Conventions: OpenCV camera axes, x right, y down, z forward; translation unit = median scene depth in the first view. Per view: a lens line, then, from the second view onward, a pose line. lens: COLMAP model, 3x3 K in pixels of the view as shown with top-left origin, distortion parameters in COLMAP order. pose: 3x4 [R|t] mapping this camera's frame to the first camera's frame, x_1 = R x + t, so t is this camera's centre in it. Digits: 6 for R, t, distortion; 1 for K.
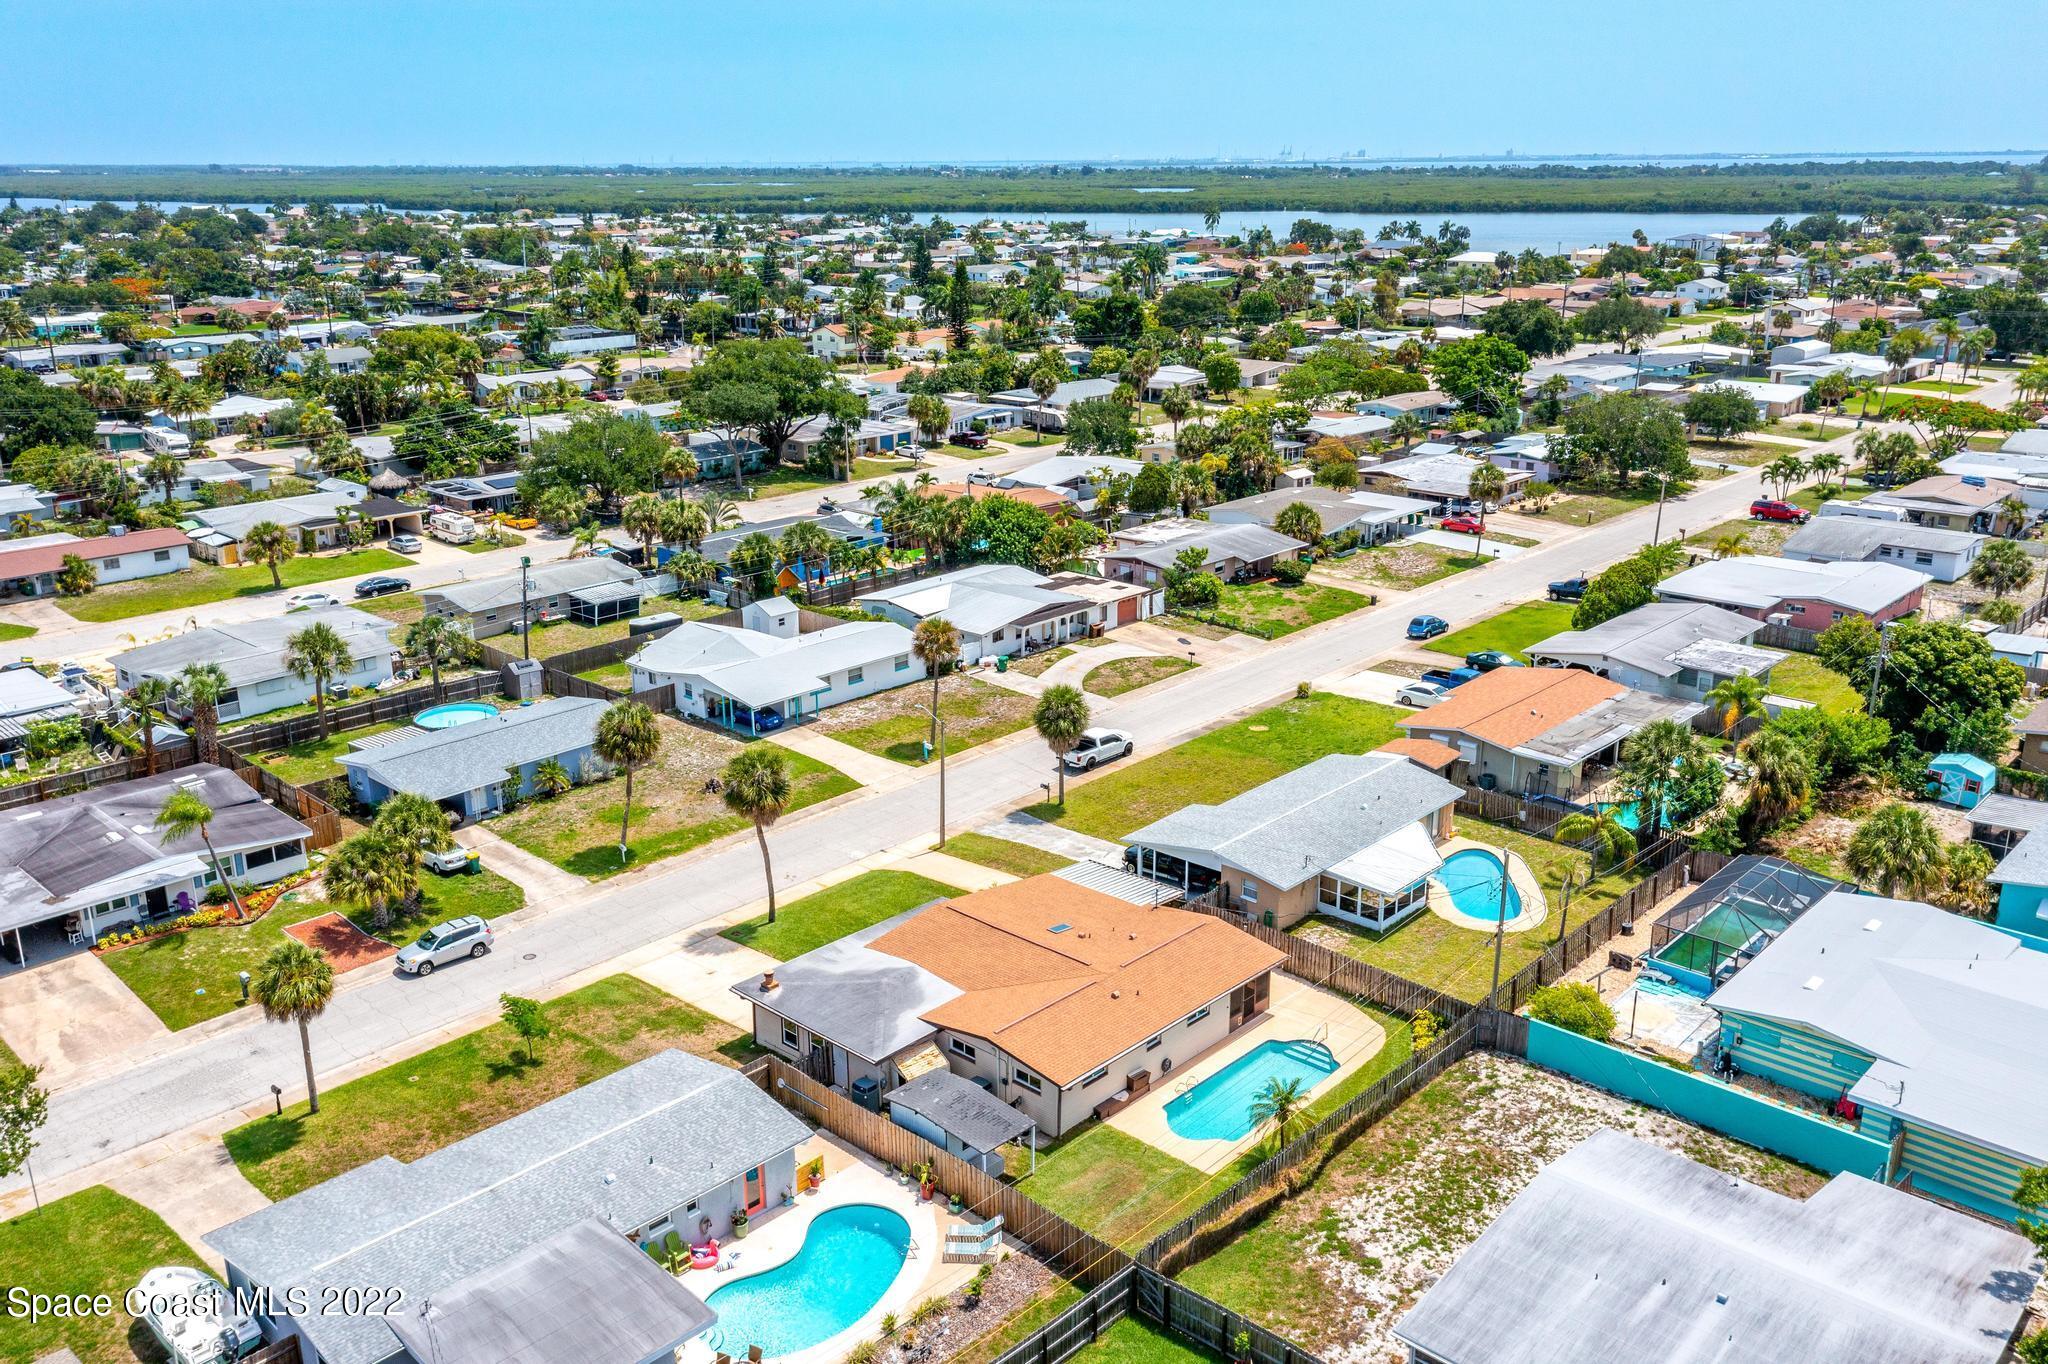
lens RADIAL K [[1684.7, 0, 1023.7], [0, 1684.7, 620.1], [0, 0, 1]] dist [-0.000307, -0.001950]
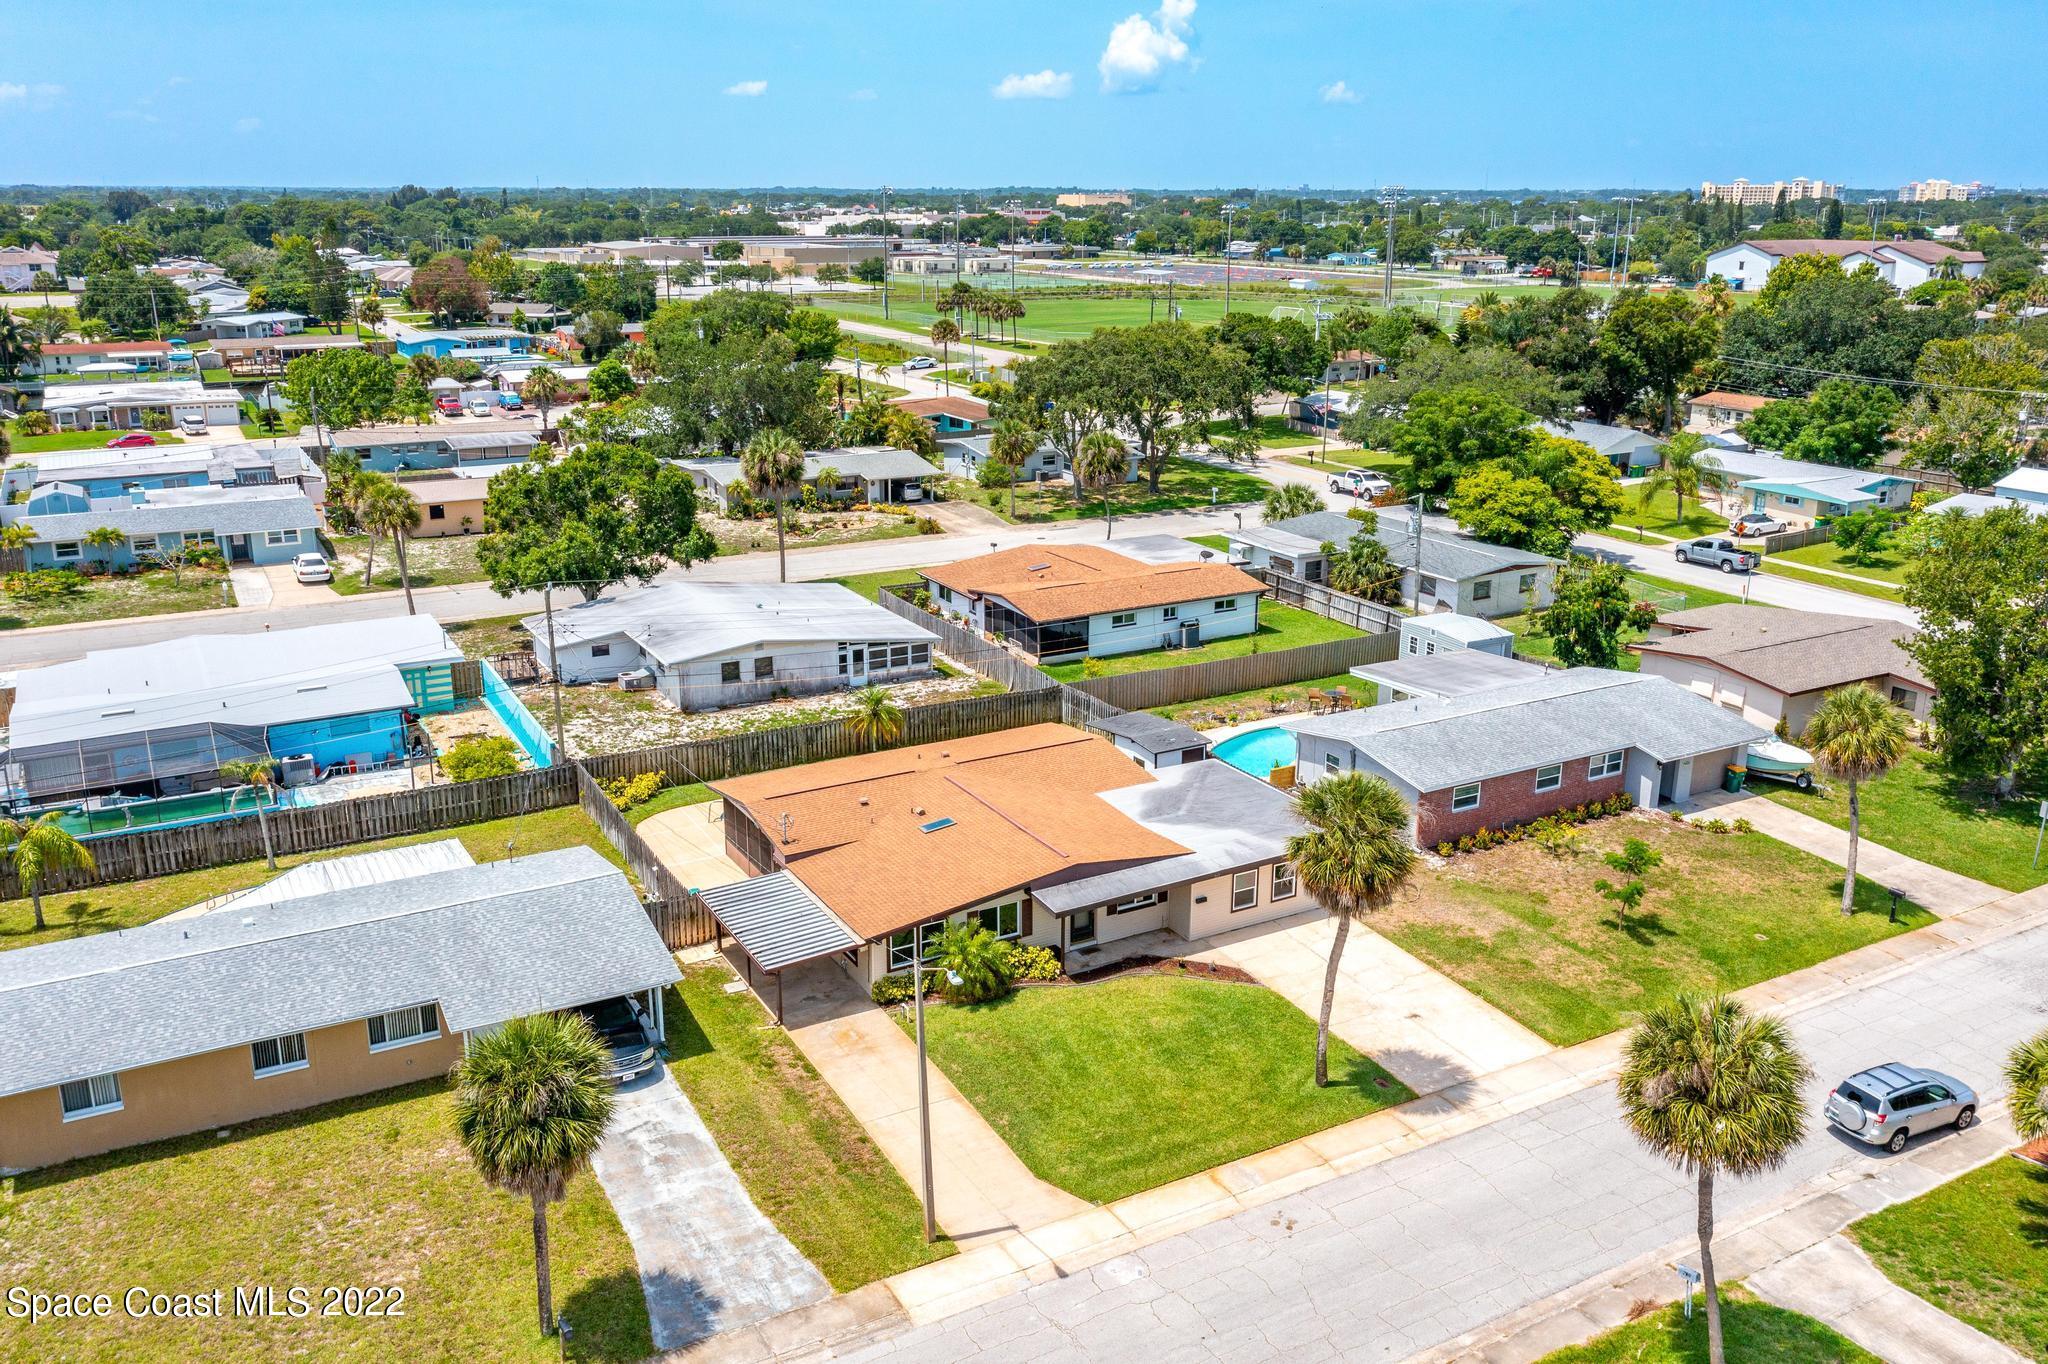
lens RADIAL K [[1654.3, 0, 1024.0], [0, 1654.3, 682.0], [0, 0, 1]] dist [0.003482, 0.003724]
pose [[-0.953821, -0.079106, 0.289770, -0.241281], [0.084295, 0.855438, 0.510999, -0.265899], [-0.288304, 0.511828, -0.809267, 1.667528]]
